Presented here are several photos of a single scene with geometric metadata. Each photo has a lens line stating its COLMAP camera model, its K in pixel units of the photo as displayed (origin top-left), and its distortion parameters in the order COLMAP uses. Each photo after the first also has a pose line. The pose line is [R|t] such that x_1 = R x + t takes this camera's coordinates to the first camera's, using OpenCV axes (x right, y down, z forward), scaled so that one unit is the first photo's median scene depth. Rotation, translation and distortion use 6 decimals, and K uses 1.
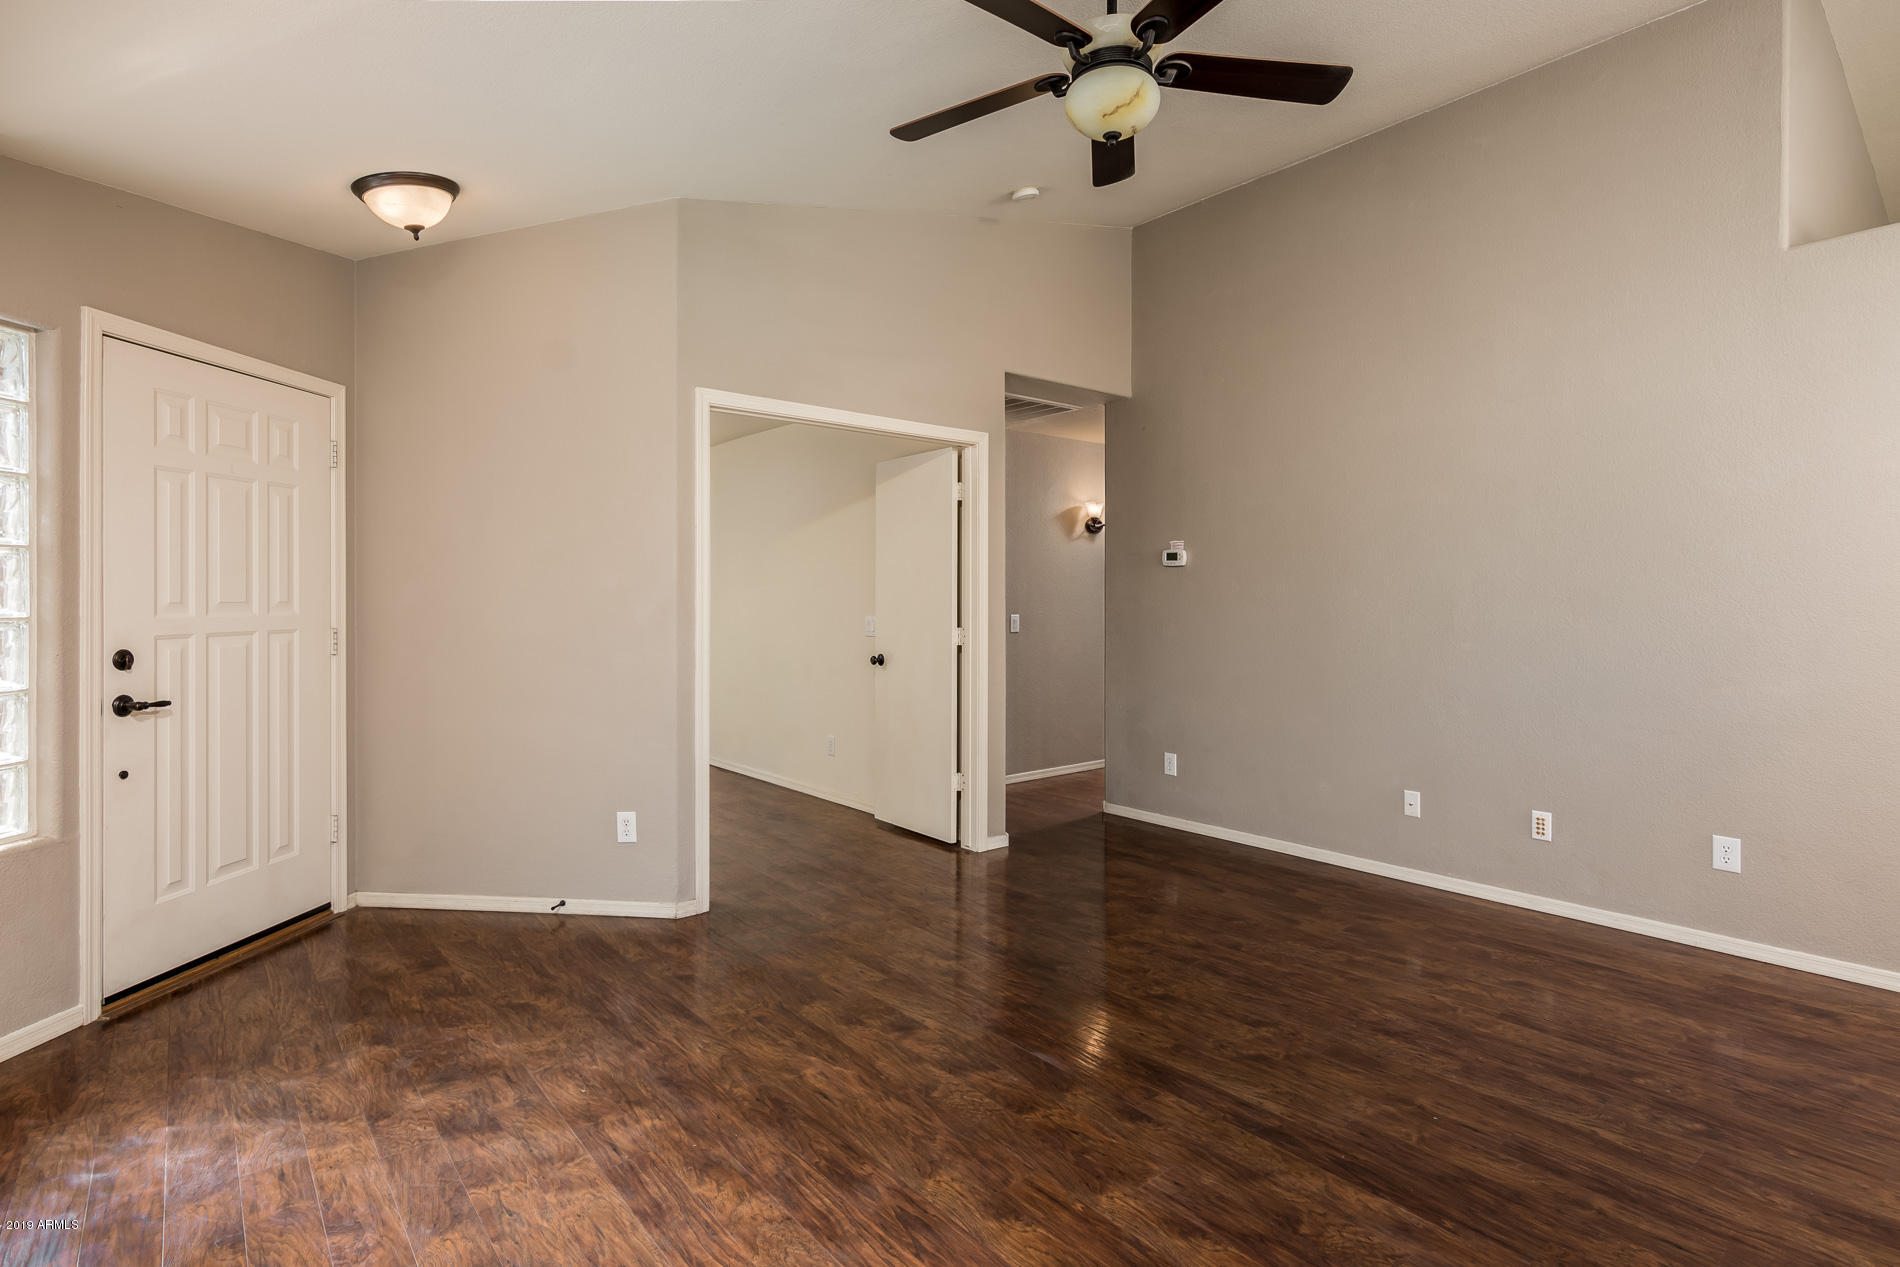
lens RADIAL K [[943.7, 0, 947.5], [0, 943.7, 583.8], [0, 0, 1]] dist [0.000842, 0.000136]
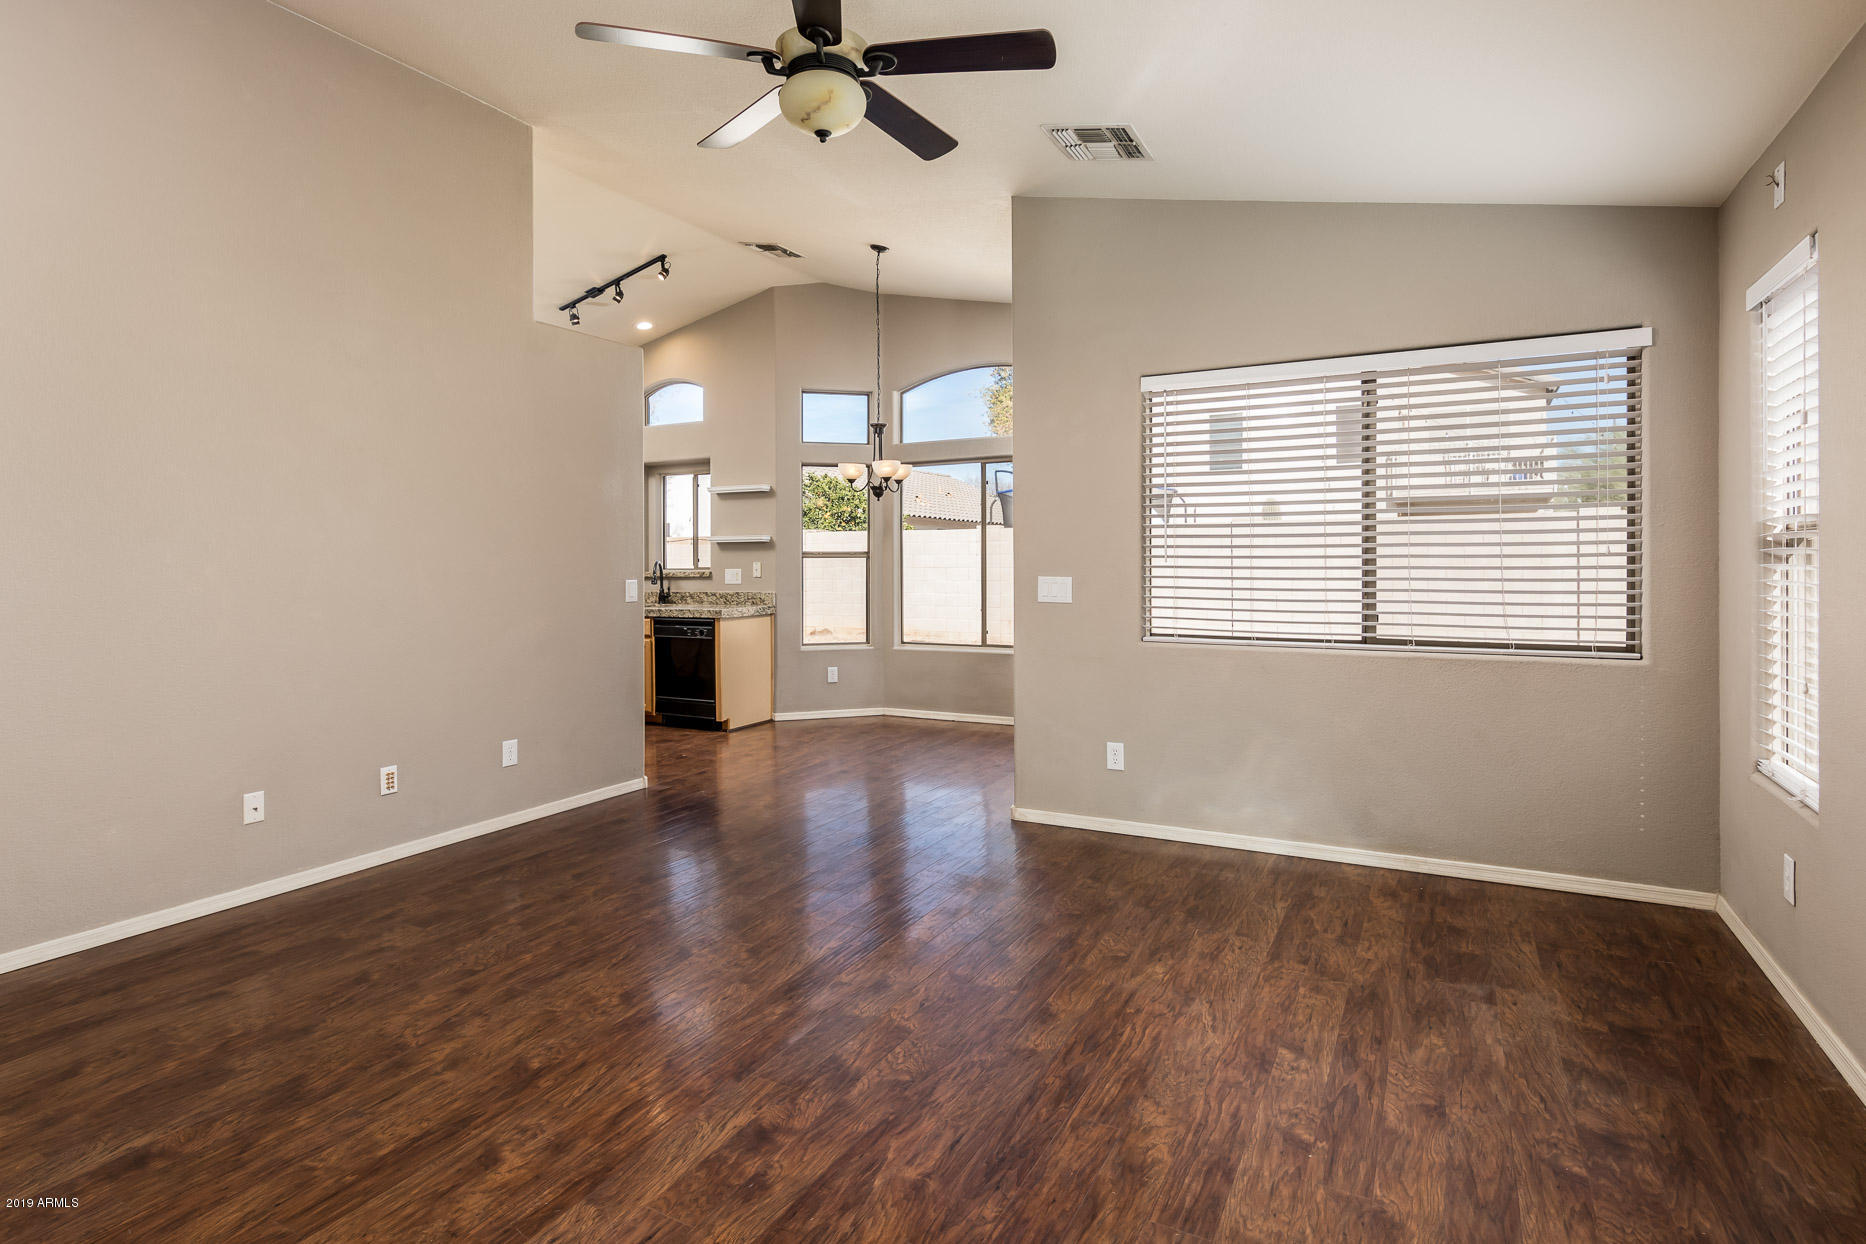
lens RADIAL K [[951.2, 0, 918.0], [0, 951.2, 556.4], [0, 0, 1]] dist [0.000852, -0.003662]
pose [[-0.370862, 0.009090, 0.928644, -0.773317], [-0.006252, 0.999905, -0.012284, 0.023239], [-0.928667, -0.010362, -0.370770, 1.144572]]
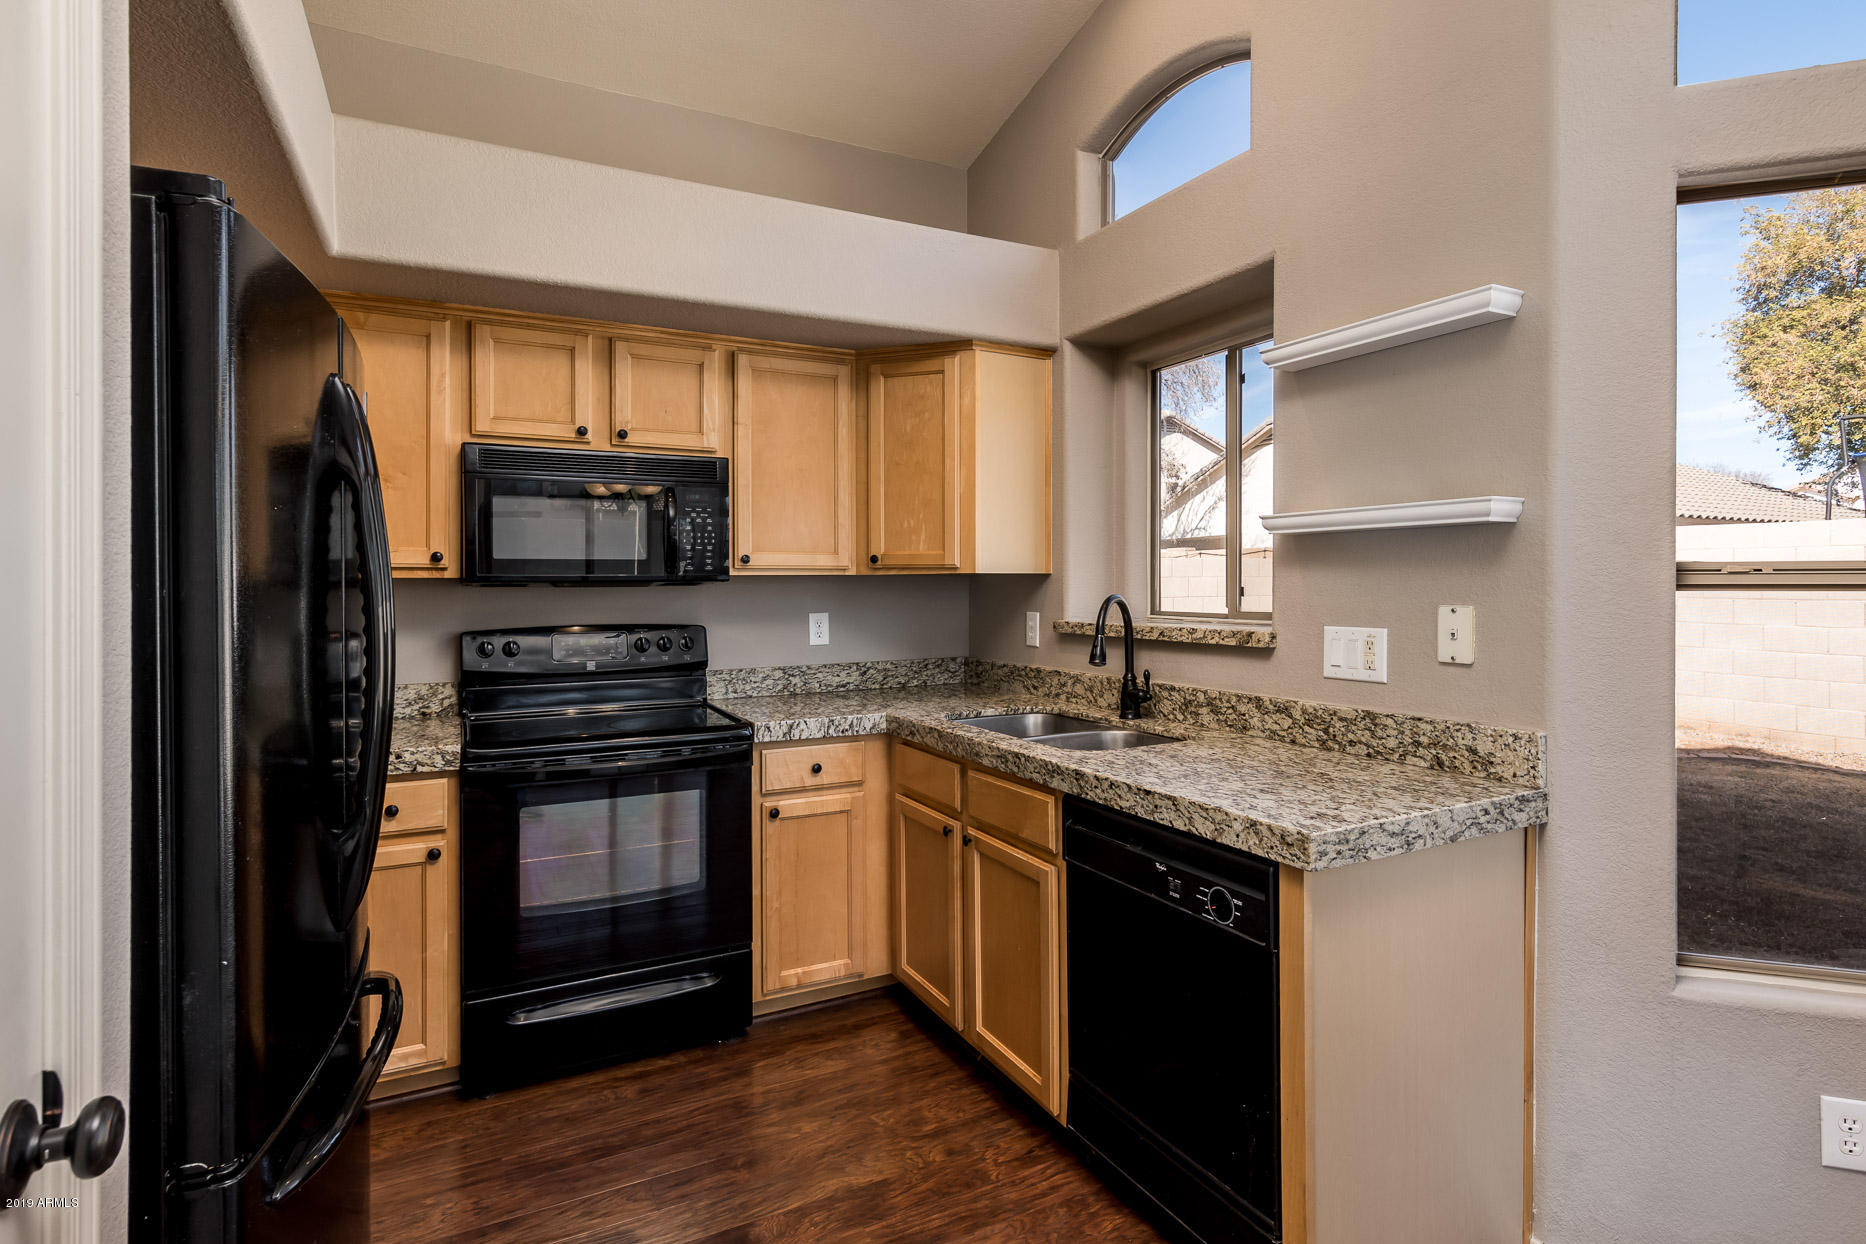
lens RADIAL K [[951.2, 0, 950.5], [0, 951.2, 582.8], [0, 0, 1]] dist [0.000852, -0.003662]
pose [[0.198299, 0.000097, 0.980142, 1.138422], [-0.010121, 0.999947, 0.001949, -0.004505], [-0.980089, -0.010306, 0.198289, 0.793074]]
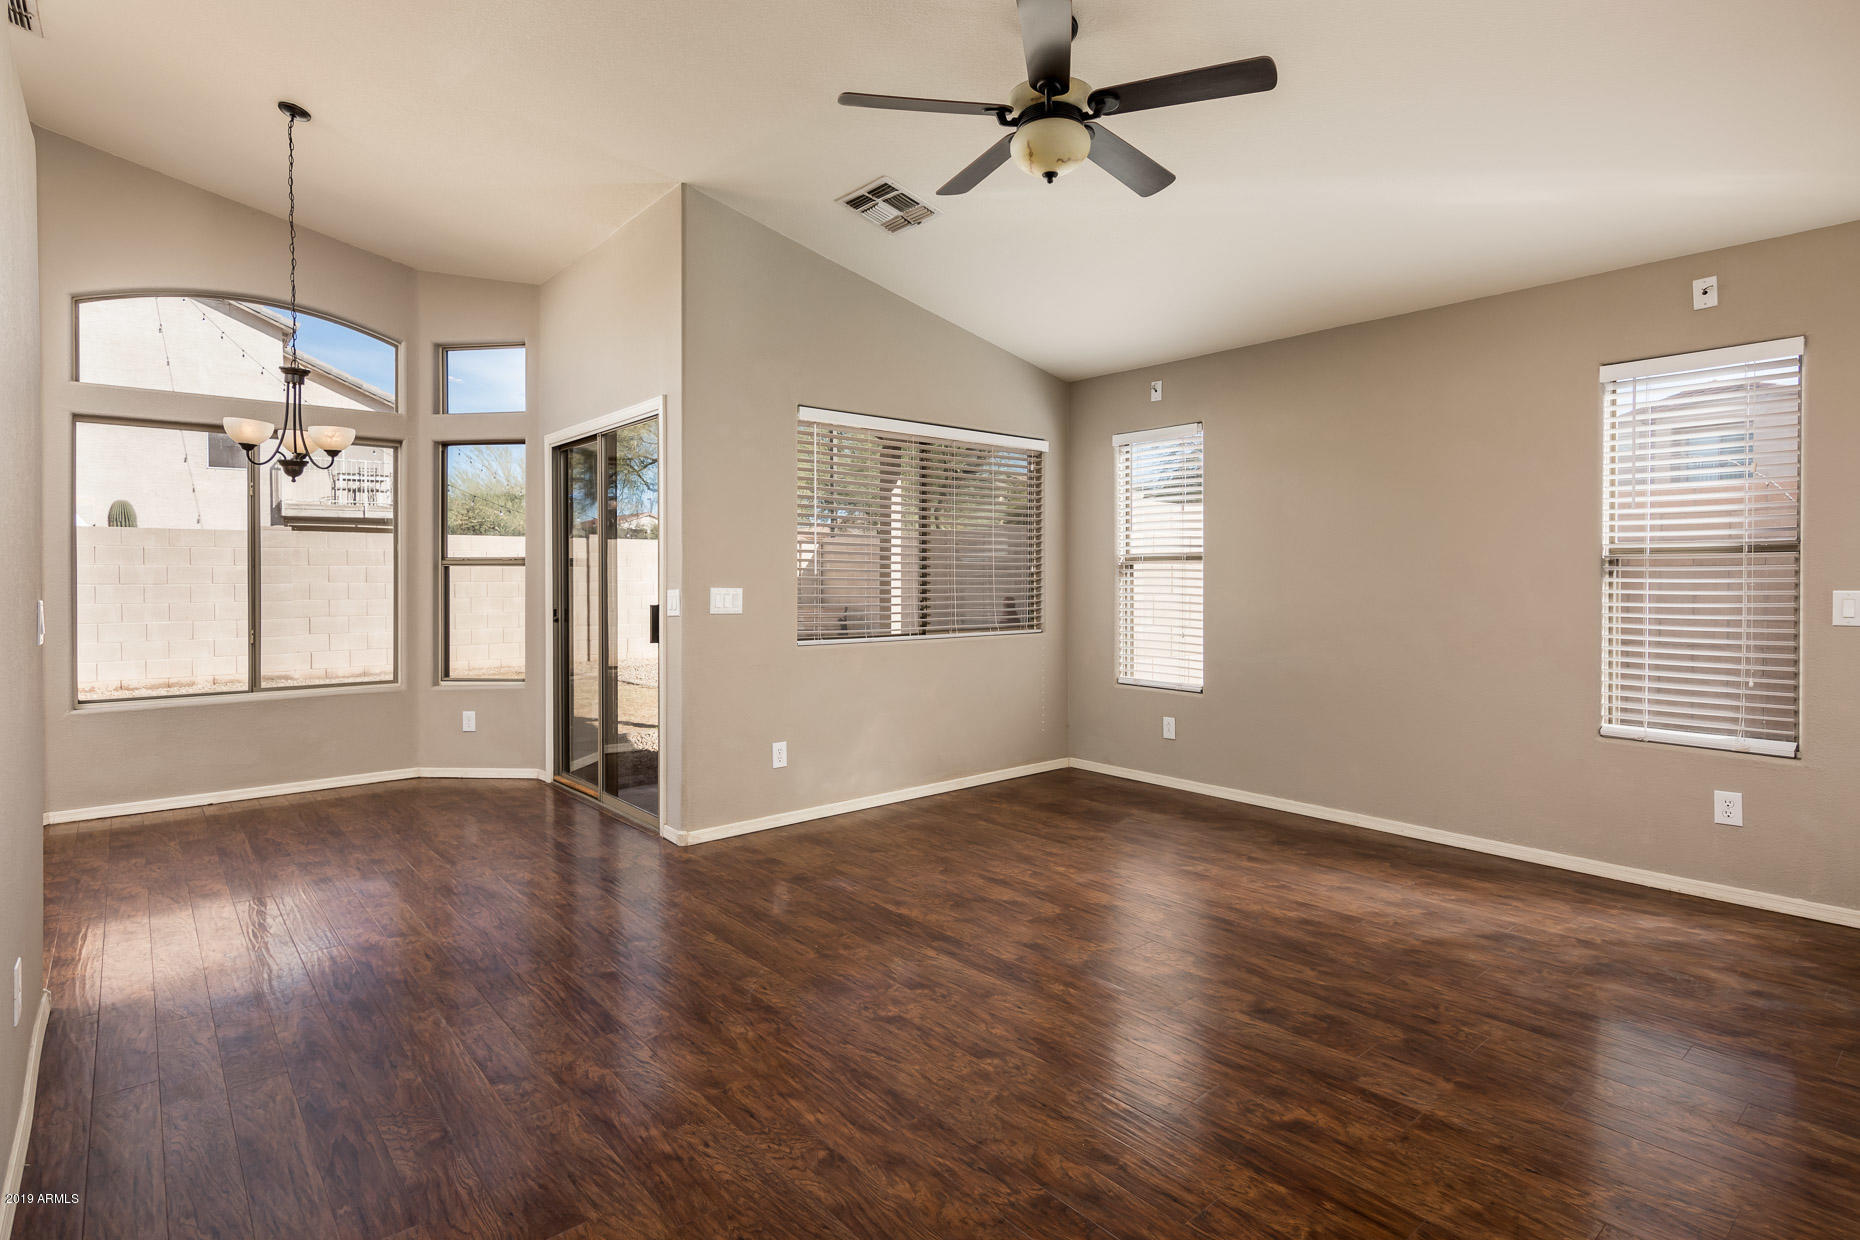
lens RADIAL K [[948.1, 0, 927.9], [0, 948.1, 591.1], [0, 0, 1]] dist [0.000852, -0.003662]
pose [[-0.999613, 0.002460, -0.027716, 0.315522], [0.002467, 0.999997, -0.000200, 0.042333], [0.027715, -0.000268, -0.999616, 1.913338]]
